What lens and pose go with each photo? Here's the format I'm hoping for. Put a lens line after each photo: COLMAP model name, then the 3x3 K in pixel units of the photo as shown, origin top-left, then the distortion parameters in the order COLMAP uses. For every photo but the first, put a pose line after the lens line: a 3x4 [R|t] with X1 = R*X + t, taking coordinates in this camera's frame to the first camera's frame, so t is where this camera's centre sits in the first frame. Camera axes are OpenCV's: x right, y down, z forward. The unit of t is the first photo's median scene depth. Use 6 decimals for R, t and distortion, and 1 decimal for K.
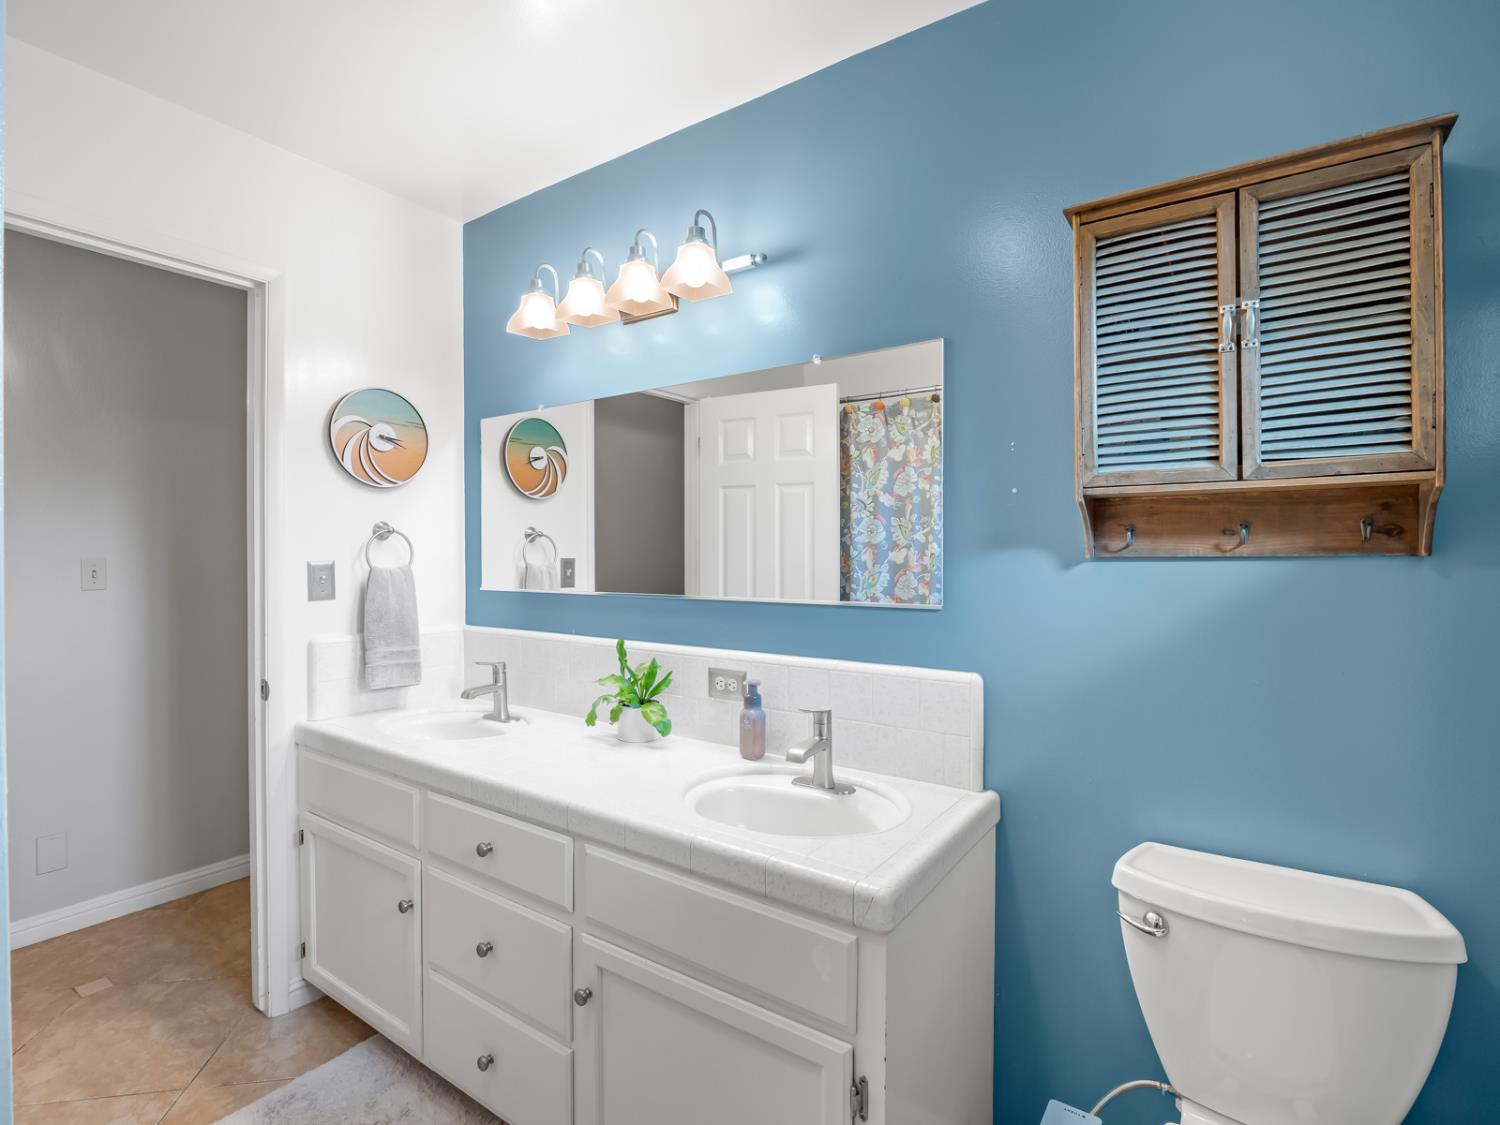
lens RADIAL K [[727.1, 0, 741.4], [0, 727.1, 557.1], [0, 0, 1]] dist [-0.019773, -0.002109]
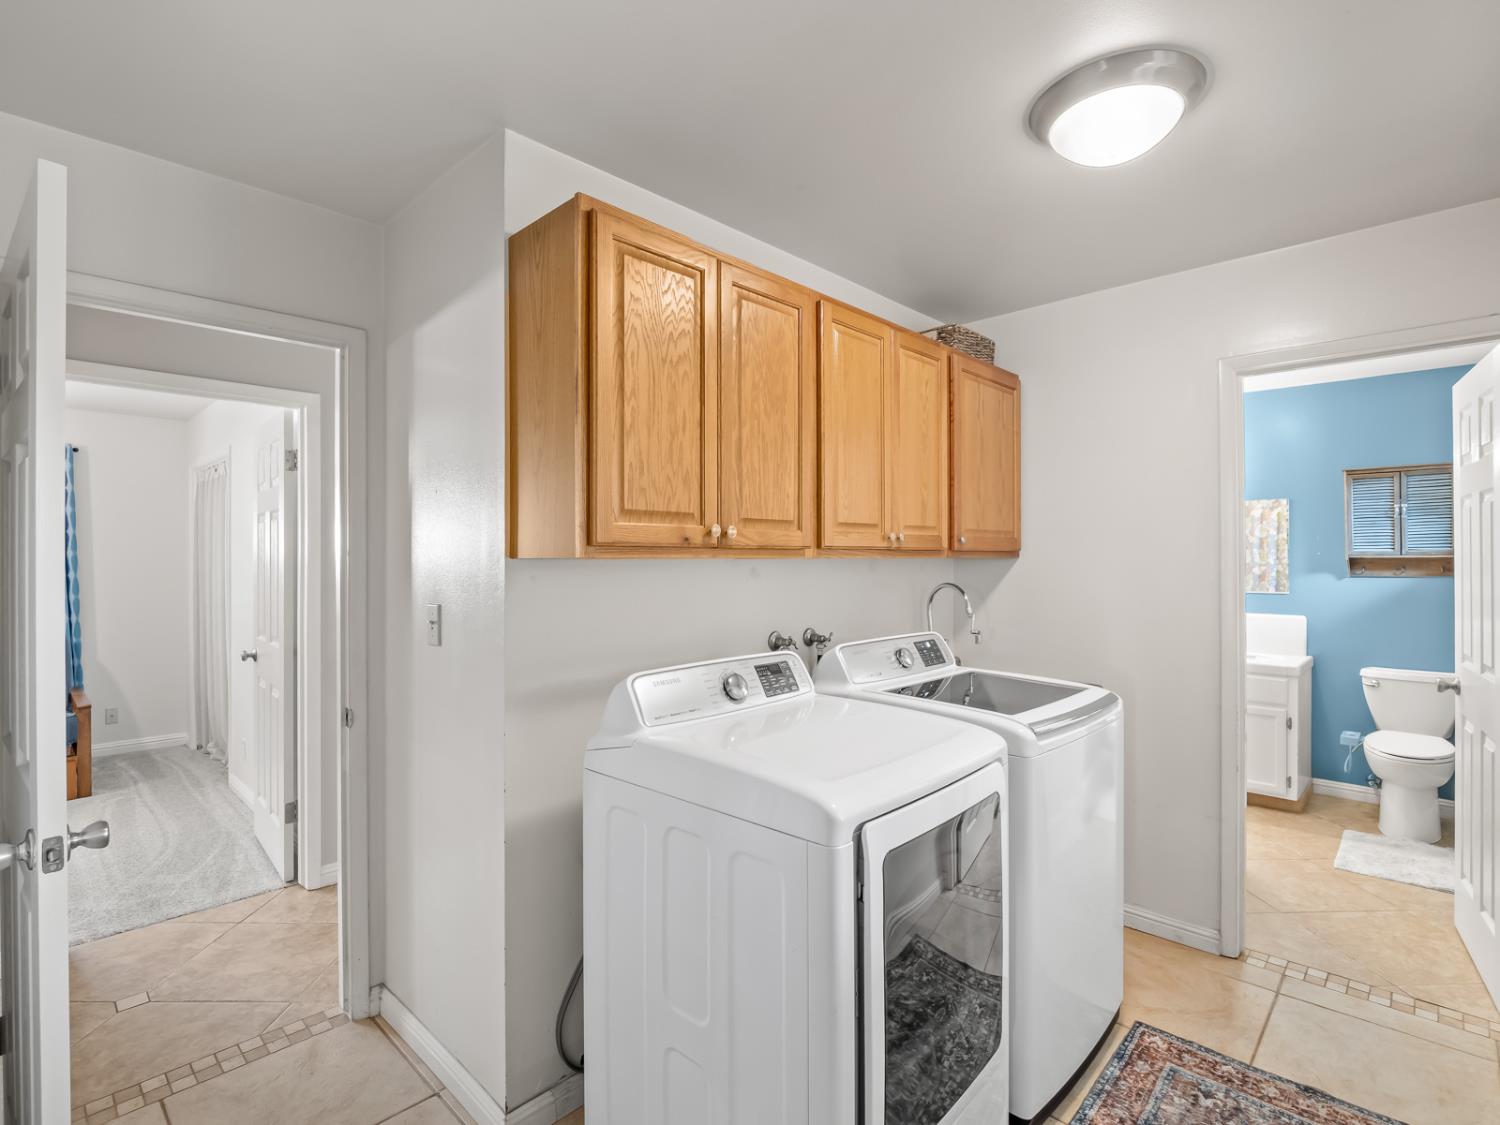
lens RADIAL K [[727.1, 0, 741.4], [0, 727.1, 557.1], [0, 0, 1]] dist [-0.019773, -0.002109]
pose [[0.986954, -0.003306, -0.160971, -1.744969], [0.002240, 0.999974, -0.006805, -0.074564], [0.160990, 0.006355, 0.986936, -2.680672]]
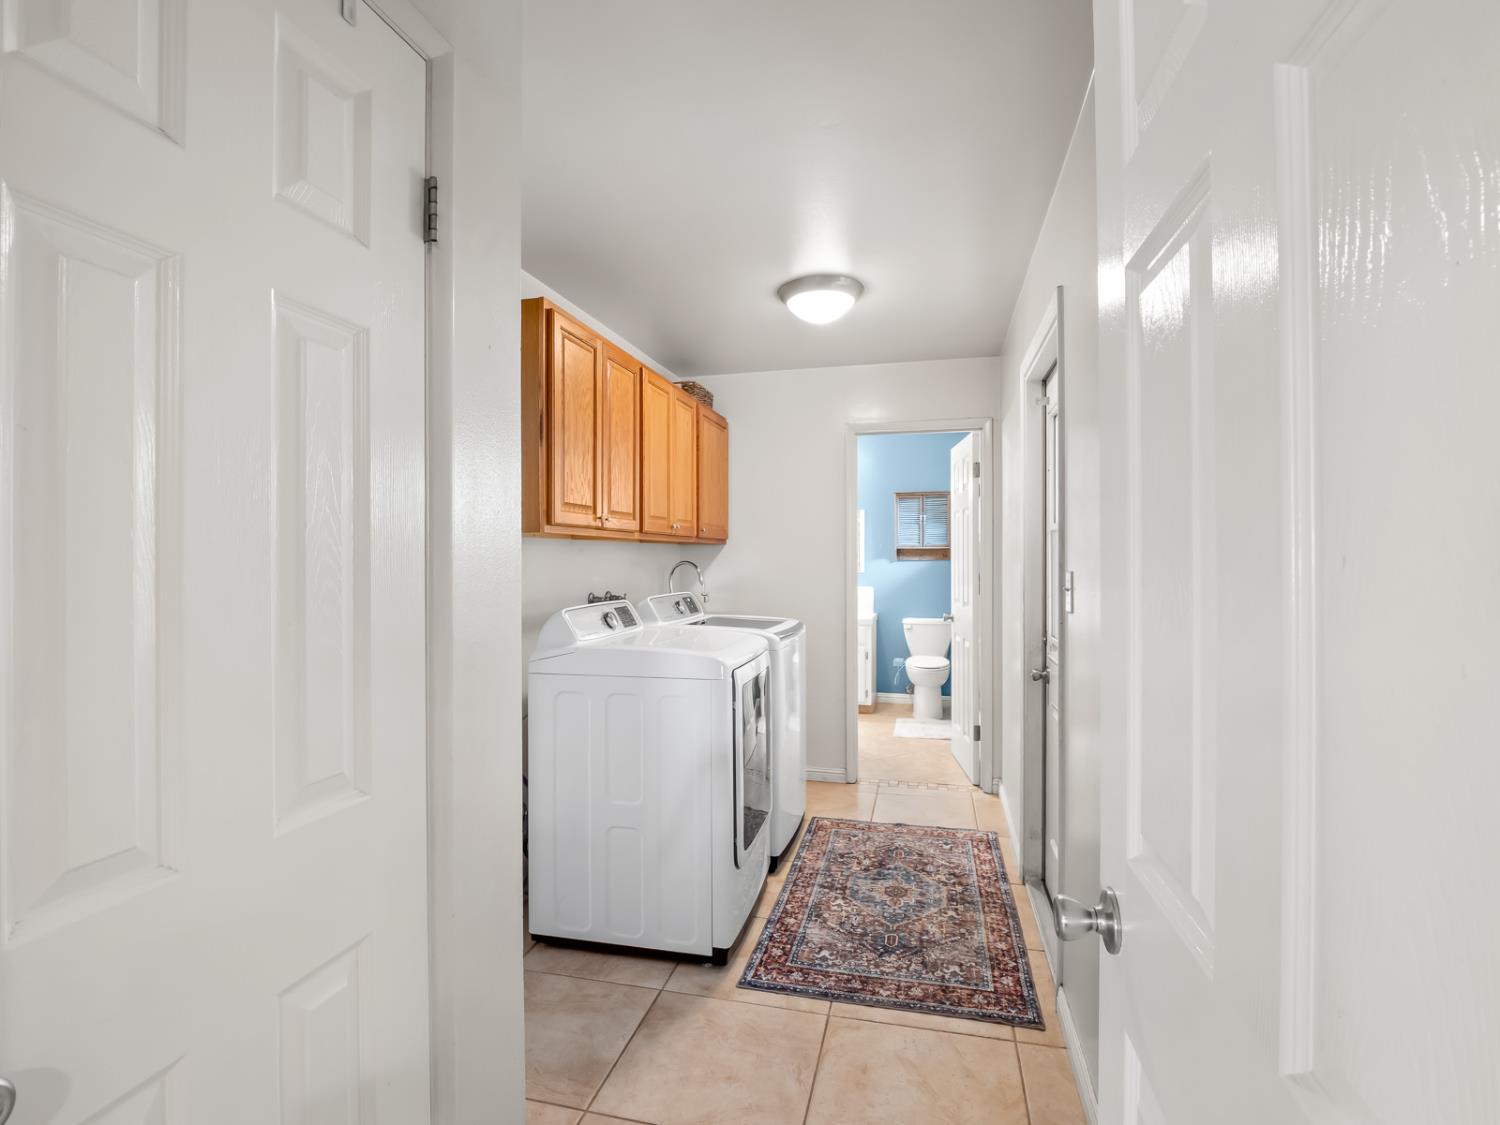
lens RADIAL K [[727.1, 0, 741.4], [0, 727.1, 557.1], [0, 0, 1]] dist [-0.019773, -0.002109]
pose [[0.936555, -0.000242, 0.350520, -2.401066], [0.001589, 0.999992, -0.003555, -0.009477], [-0.350516, 0.003886, 0.936549, -3.491102]]
